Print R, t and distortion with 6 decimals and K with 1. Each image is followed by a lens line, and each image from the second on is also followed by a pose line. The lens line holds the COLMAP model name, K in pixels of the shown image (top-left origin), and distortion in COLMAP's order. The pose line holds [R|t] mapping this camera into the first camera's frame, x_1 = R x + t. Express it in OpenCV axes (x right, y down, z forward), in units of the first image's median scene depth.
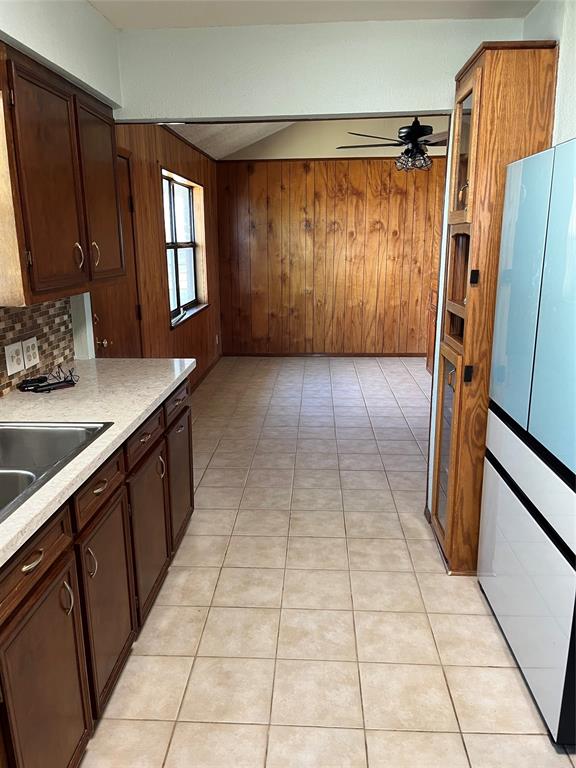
lens RADIAL K [[579.9, 0, 283.2], [0, 579.9, 380.4], [0, 0, 1]] dist [0.005401, -0.000477]
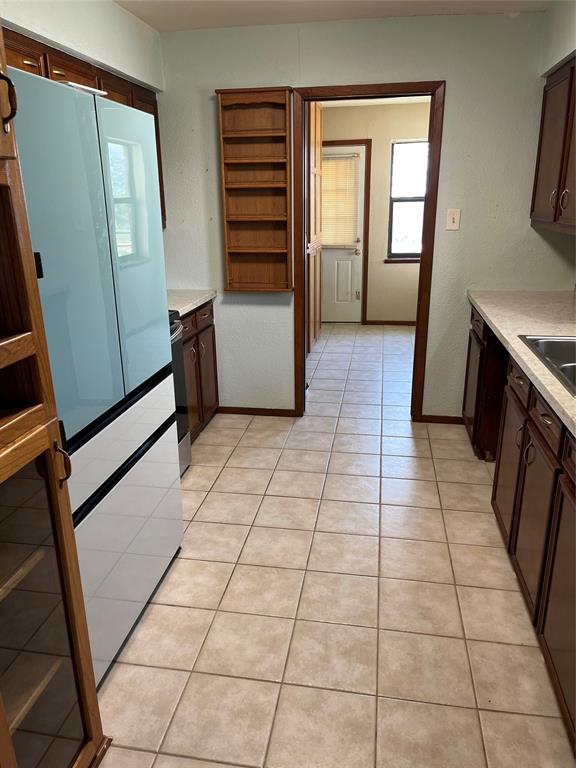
lens RADIAL K [[579.9, 0, 283.9], [0, 579.9, 390.1], [0, 0, 1]] dist [0.005401, -0.000477]
pose [[-0.993727, -0.003964, 0.111766, 0.034619], [0.055814, 0.848442, 0.526337, -0.355868], [-0.096913, 0.529274, -0.842898, 1.514918]]
